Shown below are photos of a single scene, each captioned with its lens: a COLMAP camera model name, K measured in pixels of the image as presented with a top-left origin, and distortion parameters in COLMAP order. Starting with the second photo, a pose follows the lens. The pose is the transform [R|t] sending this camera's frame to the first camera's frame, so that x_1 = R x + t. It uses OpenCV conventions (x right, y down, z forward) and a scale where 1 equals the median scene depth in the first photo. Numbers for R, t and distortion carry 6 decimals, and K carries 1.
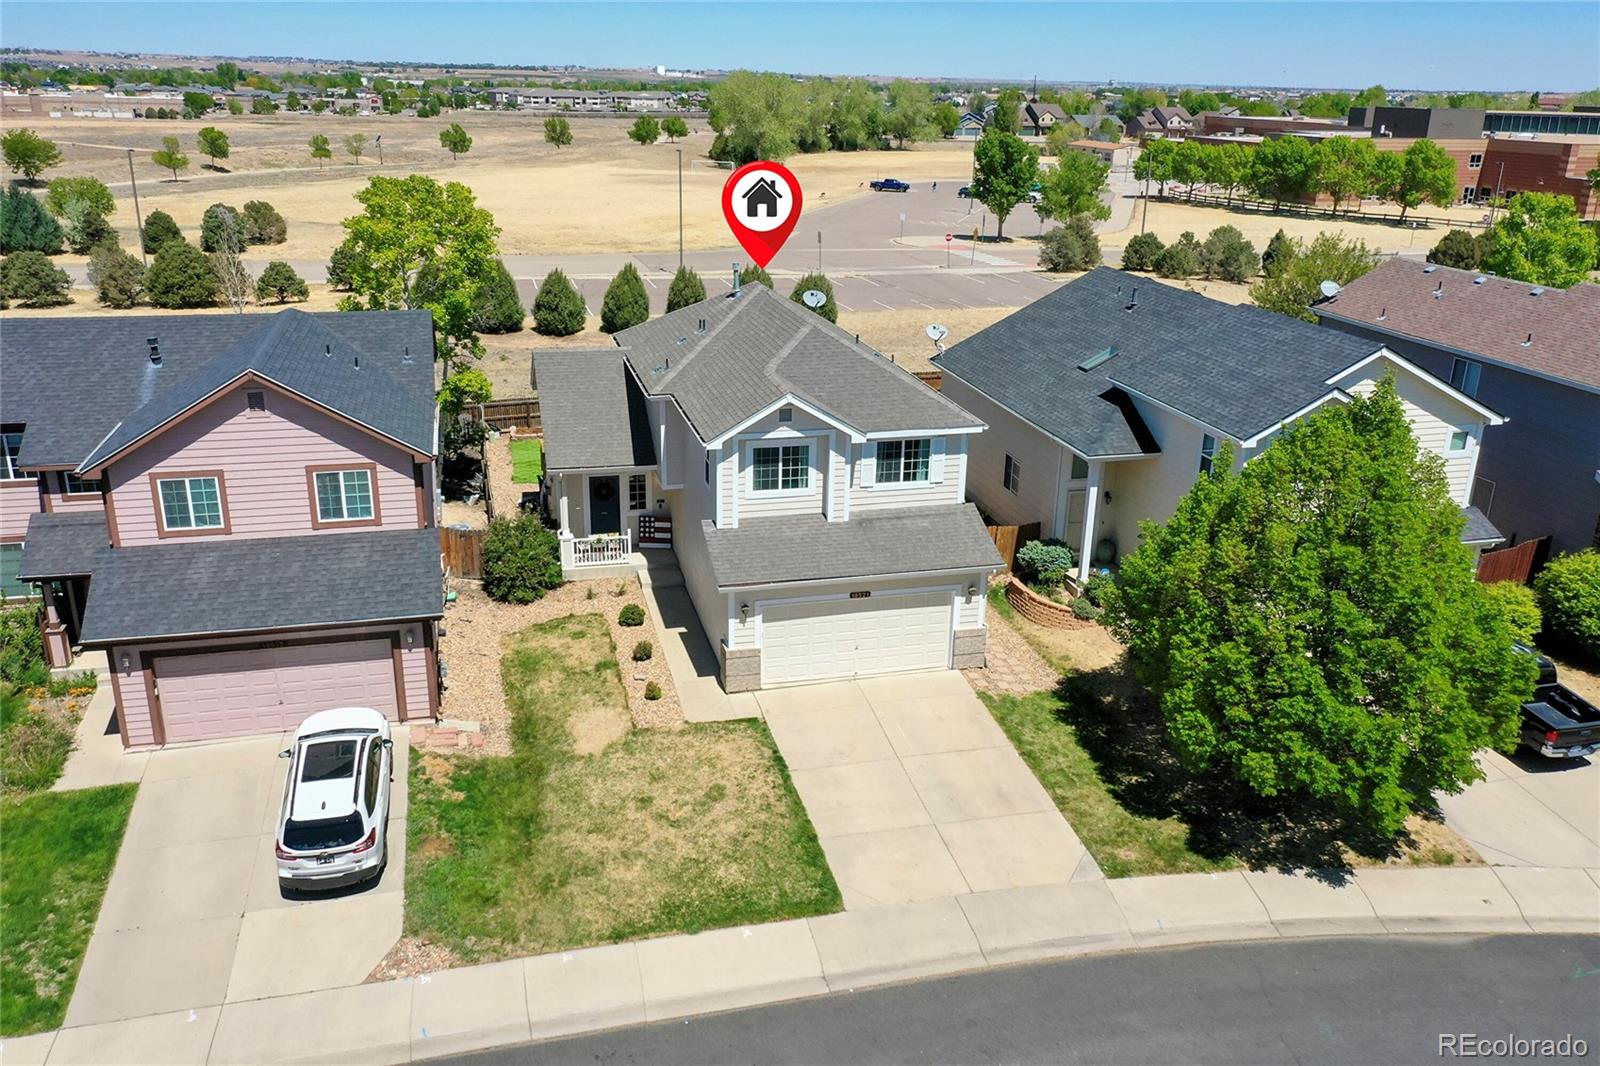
lens RADIAL K [[1256.3, 0, 798.4], [0, 1256.3, 535.8], [0, 0, 1]] dist [-0.009002, 0.014971]
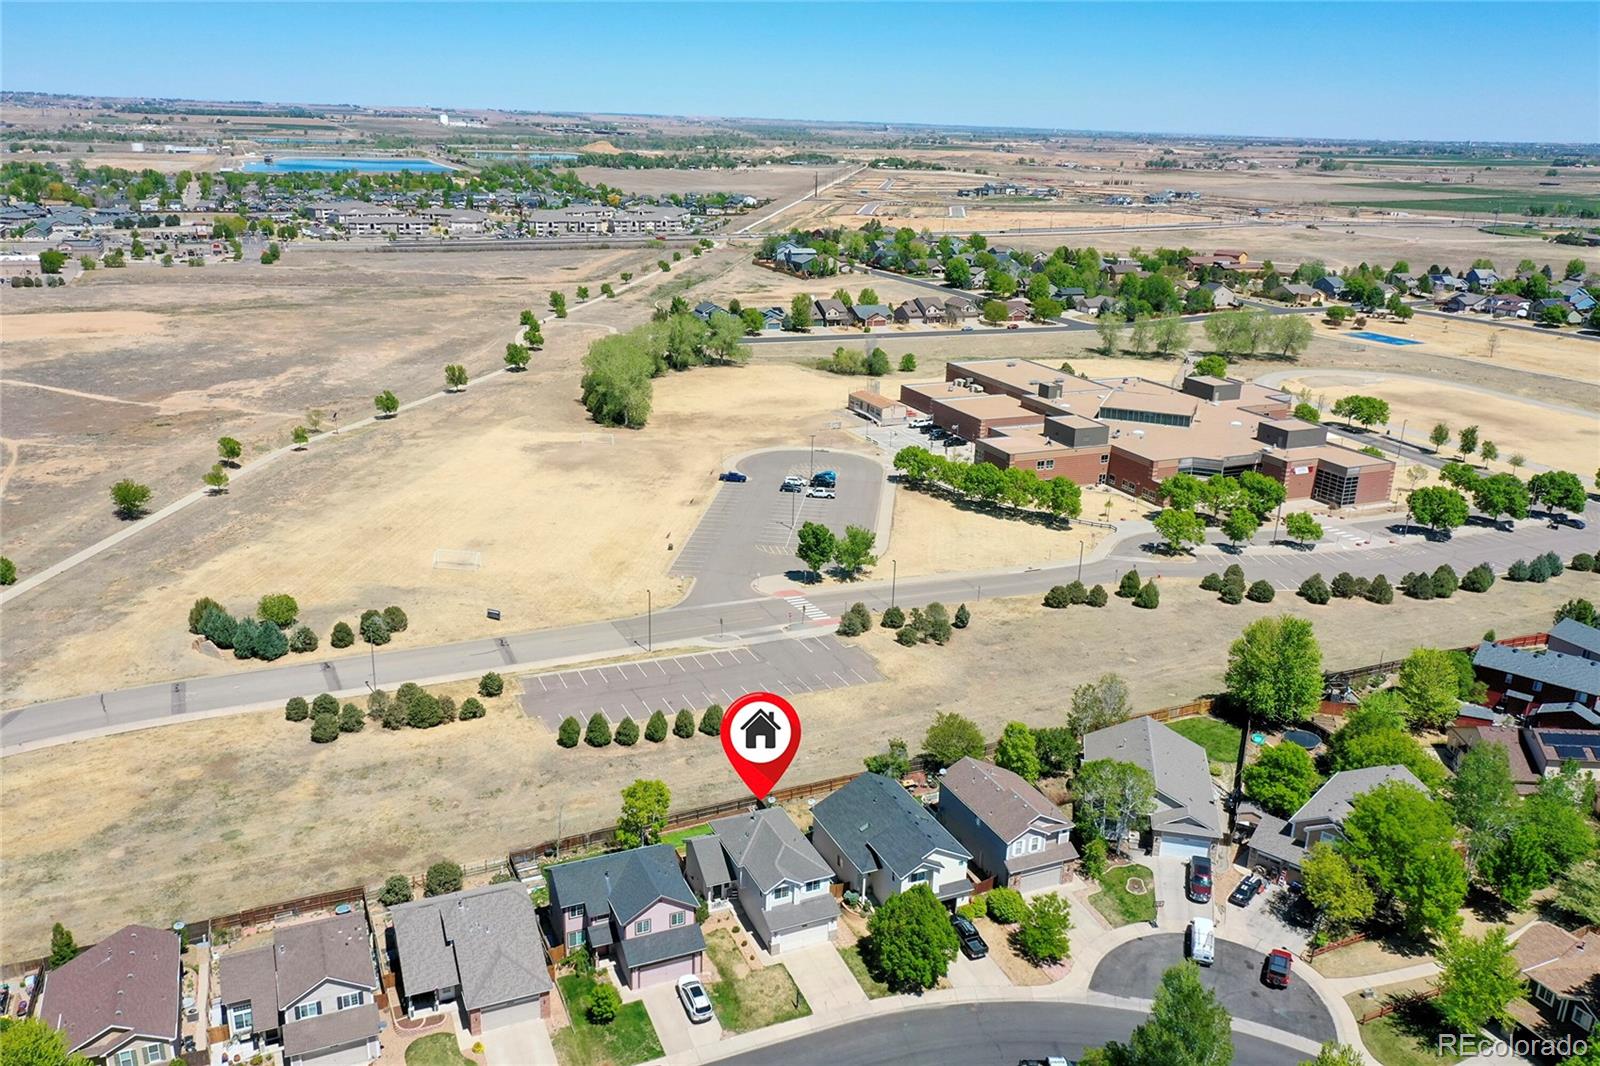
lens RADIAL K [[1256.3, 0, 801.0], [0, 1256.3, 540.6], [0, 0, 1]] dist [-0.009002, 0.014971]
pose [[0.986226, -0.042794, 0.159770, -0.542794], [0.046099, 0.998792, -0.017035, -1.102775], [-0.158848, 0.024166, 0.987007, -2.901070]]
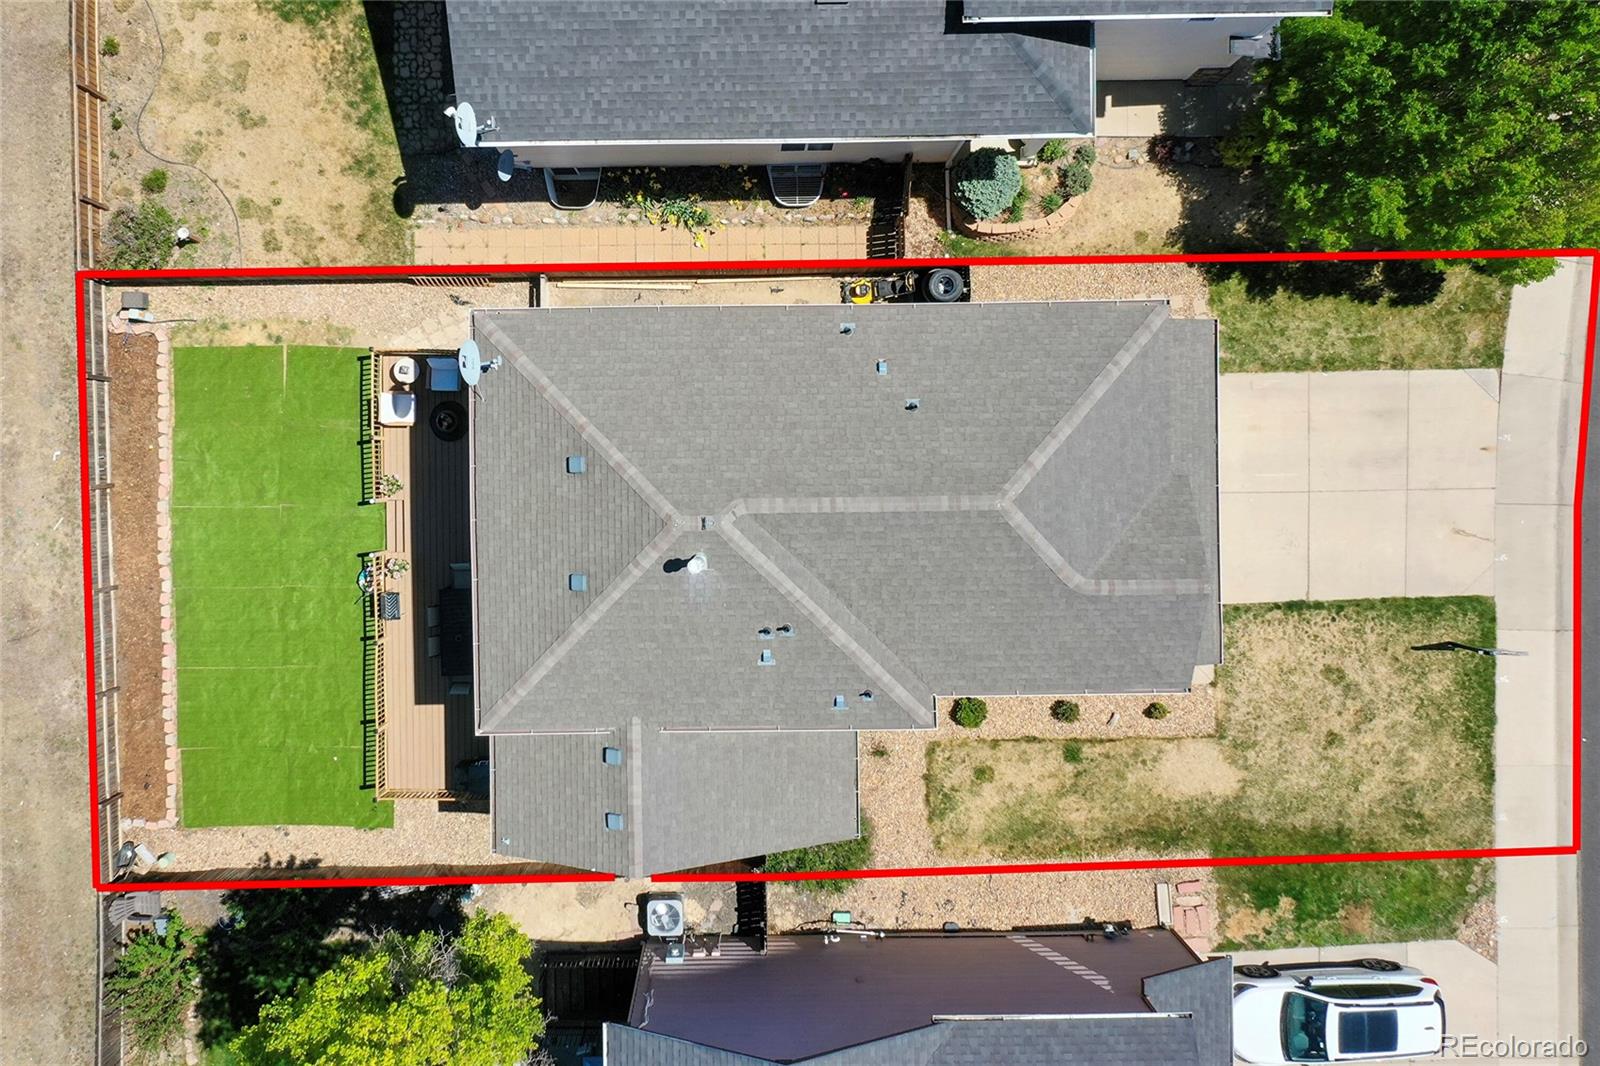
lens RADIAL K [[1357.1, 0, 763.0], [0, 1357.1, 495.2], [0, 0, 1]] dist [0.022795, -0.006589]
pose [[0.232998, -0.972067, -0.028257, 0.003667], [0.330237, 0.051759, 0.942478, -0.994349], [-0.914689, -0.228927, 0.333072, 1.004709]]
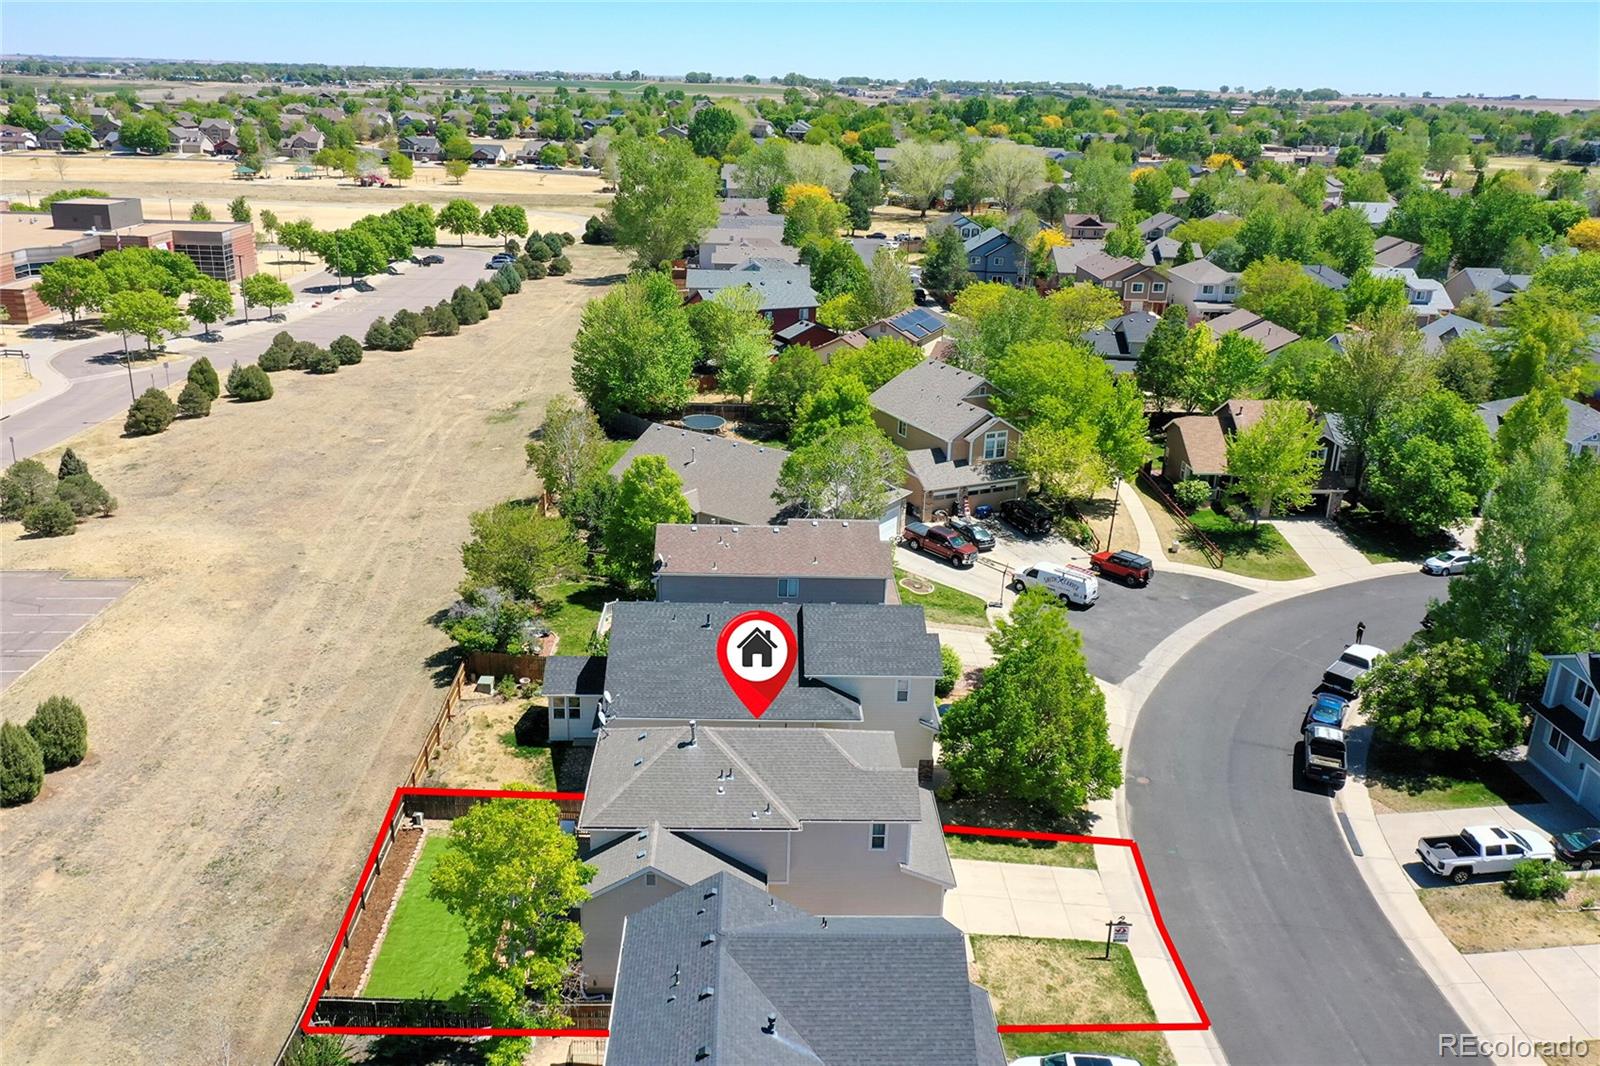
lens RADIAL K [[1256.3, 0, 803.7], [0, 1256.3, 528.9], [0, 0, 1]] dist [-0.009002, 0.014971]
pose [[0.206340, -0.334079, 0.919682, -1.540323], [0.306152, 0.914759, 0.263602, -0.932278], [-0.929352, 0.227171, 0.291030, 0.580086]]
